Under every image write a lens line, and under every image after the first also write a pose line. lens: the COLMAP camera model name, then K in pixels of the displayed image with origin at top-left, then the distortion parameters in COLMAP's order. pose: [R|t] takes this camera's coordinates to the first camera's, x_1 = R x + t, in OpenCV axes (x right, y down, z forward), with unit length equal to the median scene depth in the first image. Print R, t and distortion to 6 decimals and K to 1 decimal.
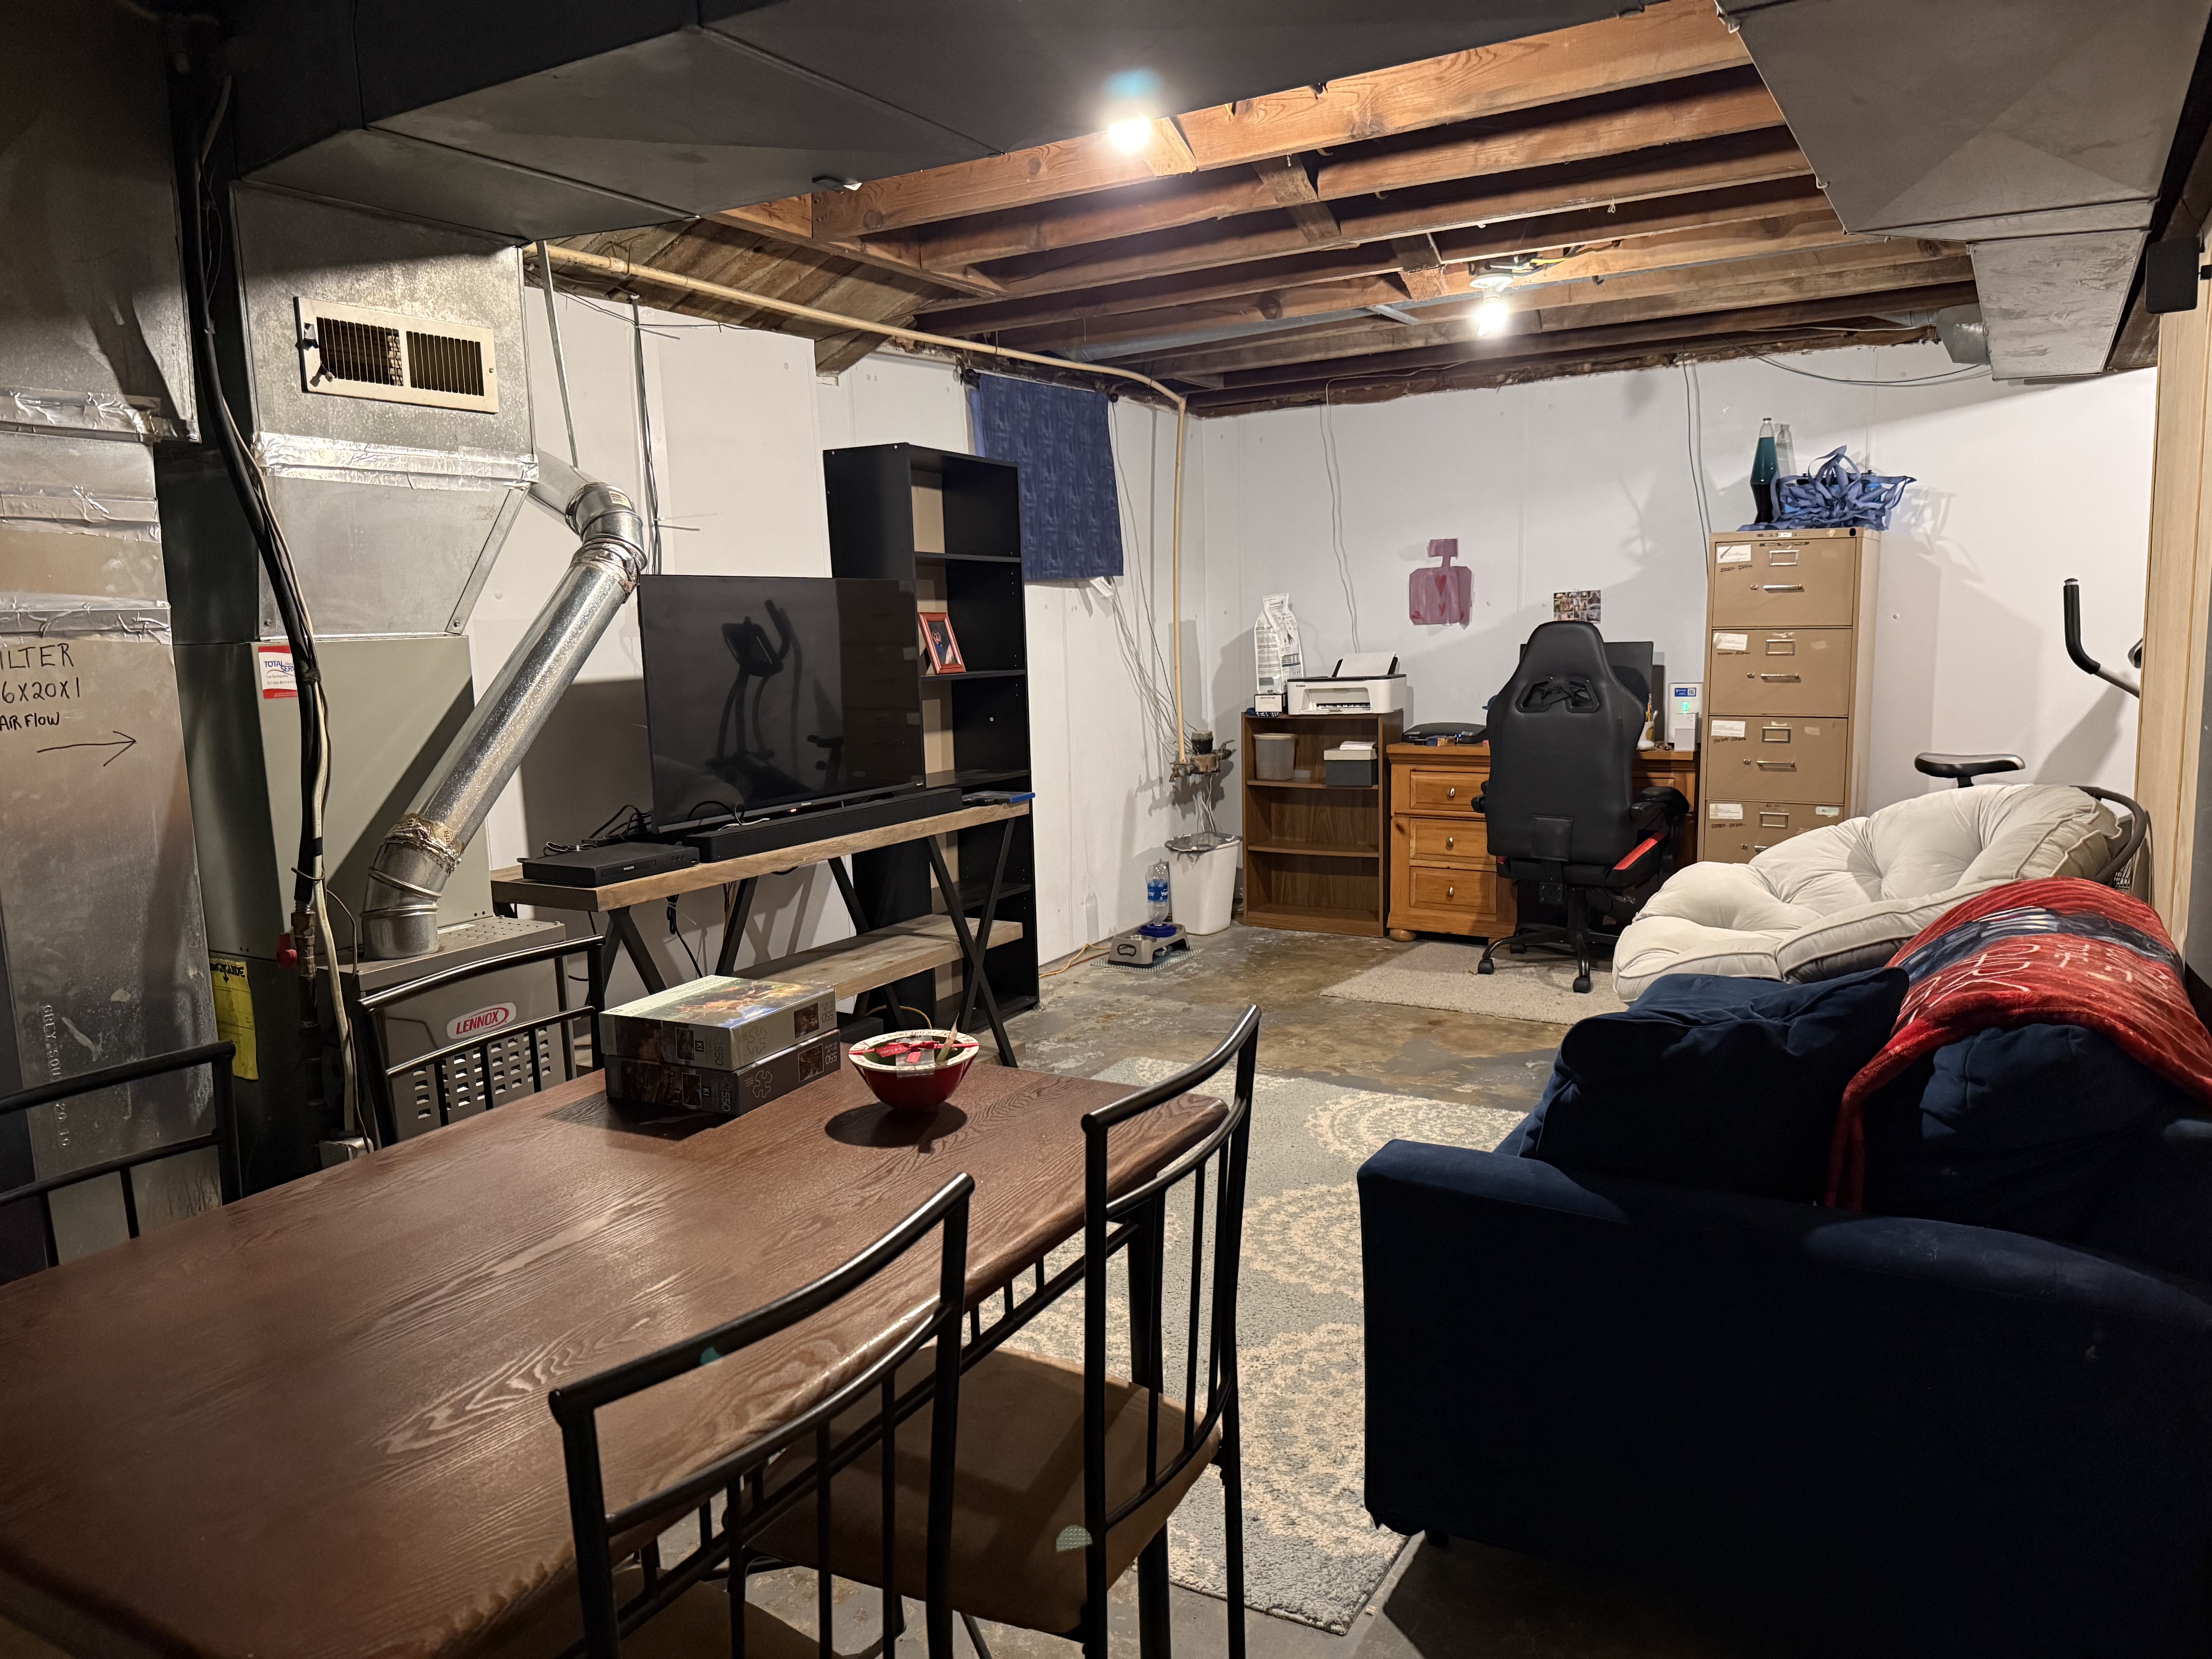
lens RADIAL K [[1577.4, 0, 1097.5], [0, 1577.4, 833.9], [0, 0, 1]] dist [0.067138, -0.086218]
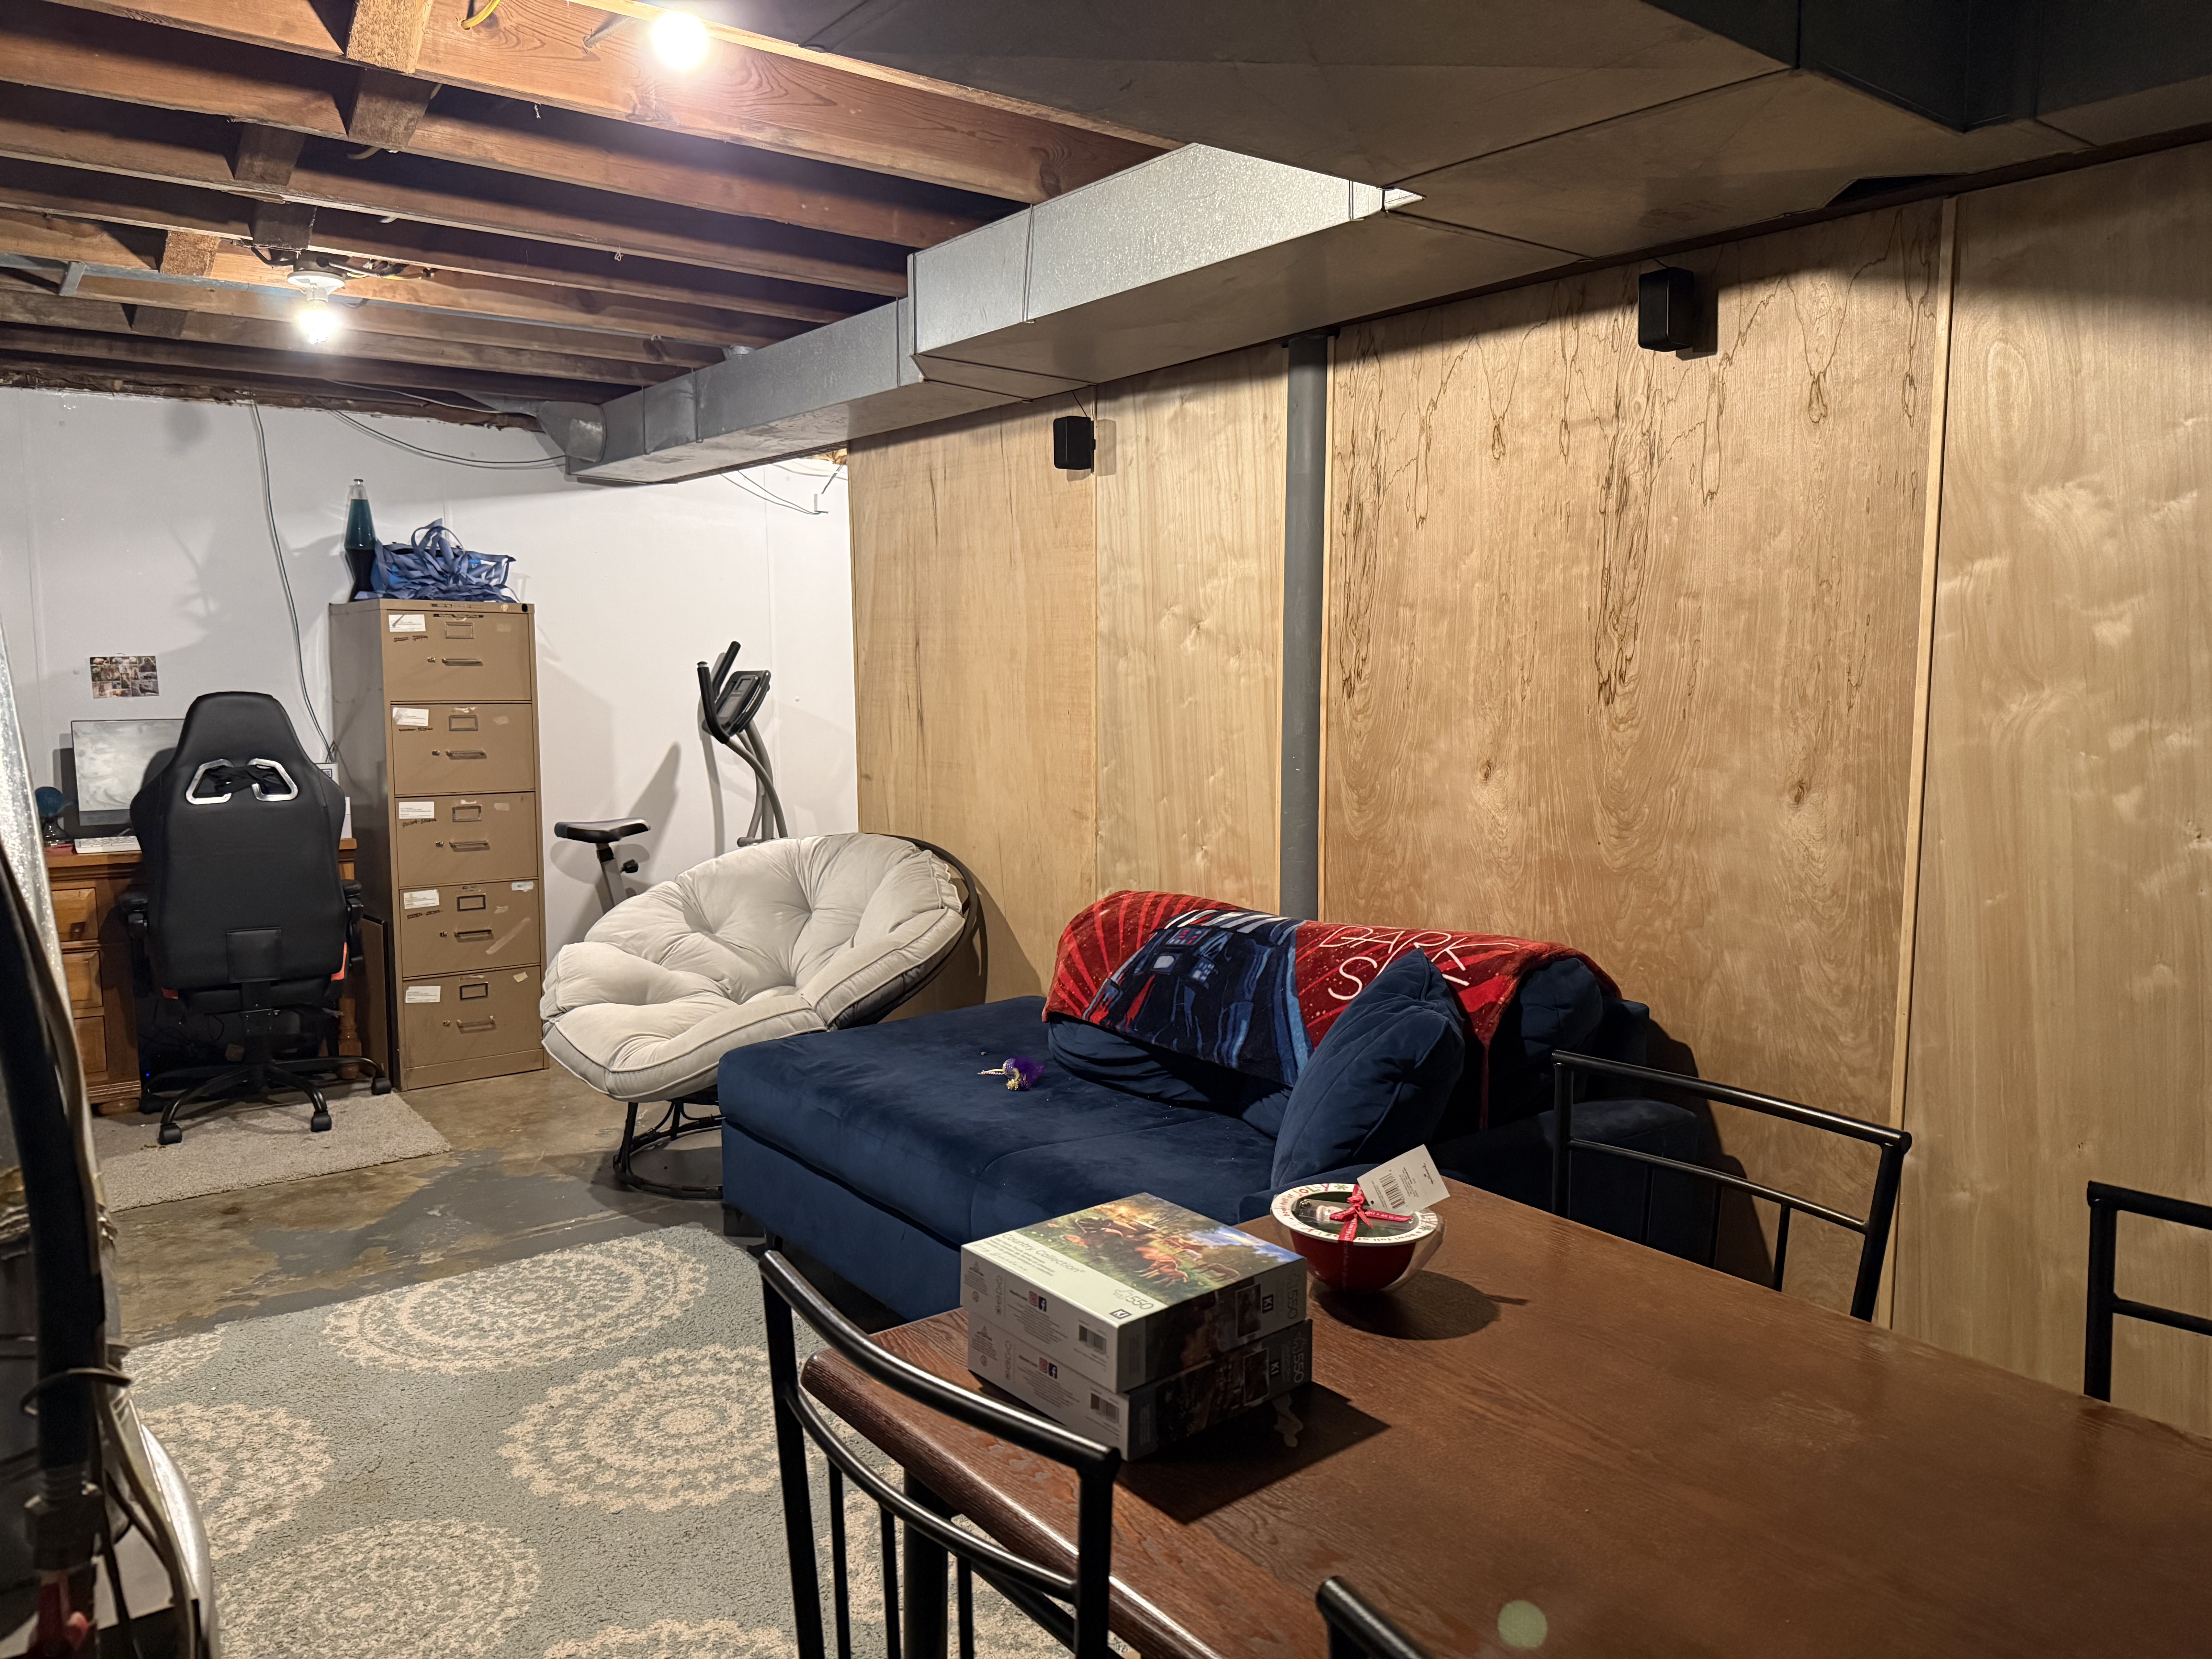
lens RADIAL K [[1577.4, 0, 1112.8], [0, 1577.4, 825.3], [0, 0, 1]] dist [0.067138, -0.086218]
pose [[0.374723, -0.070812, 0.924428, -0.310495], [0.121808, 0.992196, 0.026627, -0.032756], [-0.919100, 0.102625, 0.380425, 0.276211]]
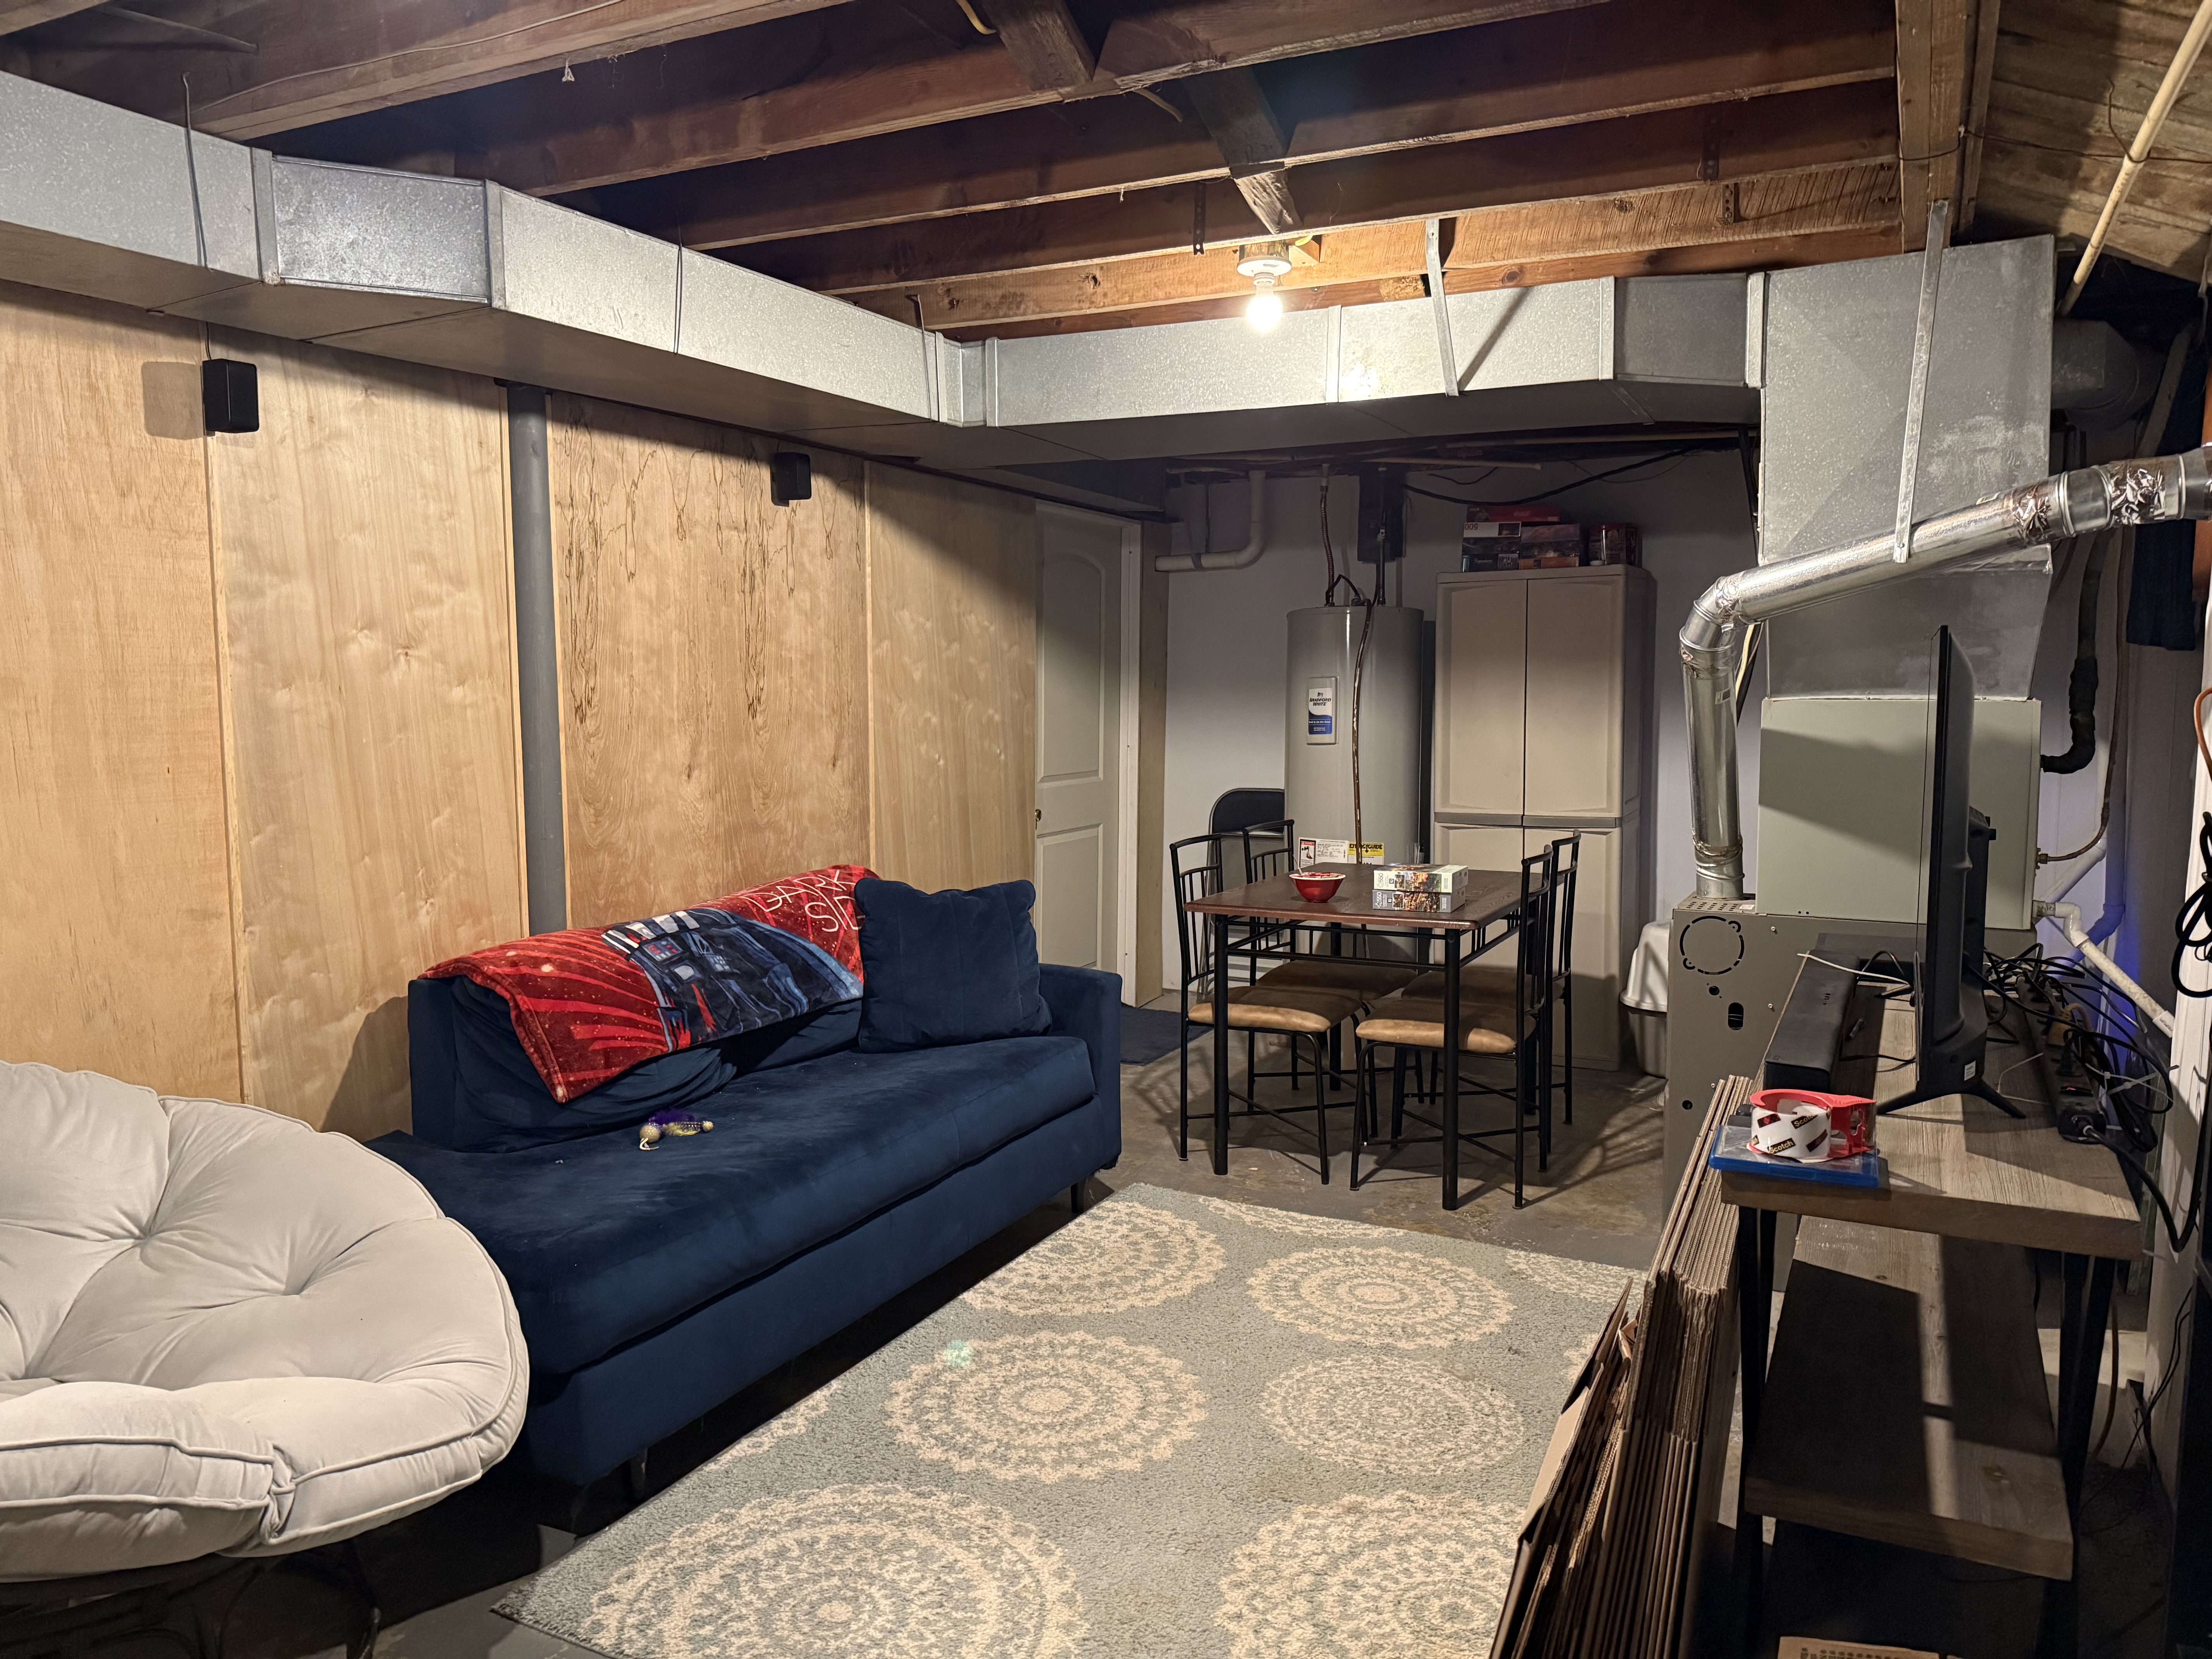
lens RADIAL K [[1577.4, 0, 1108.0], [0, 1577.4, 827.2], [0, 0, 1]] dist [0.067138, -0.086218]
pose [[-0.998112, 0.030632, -0.053246, 0.110080], [0.017156, 0.971313, 0.237185, -0.171944], [0.058984, 0.235824, -0.970004, 1.122819]]
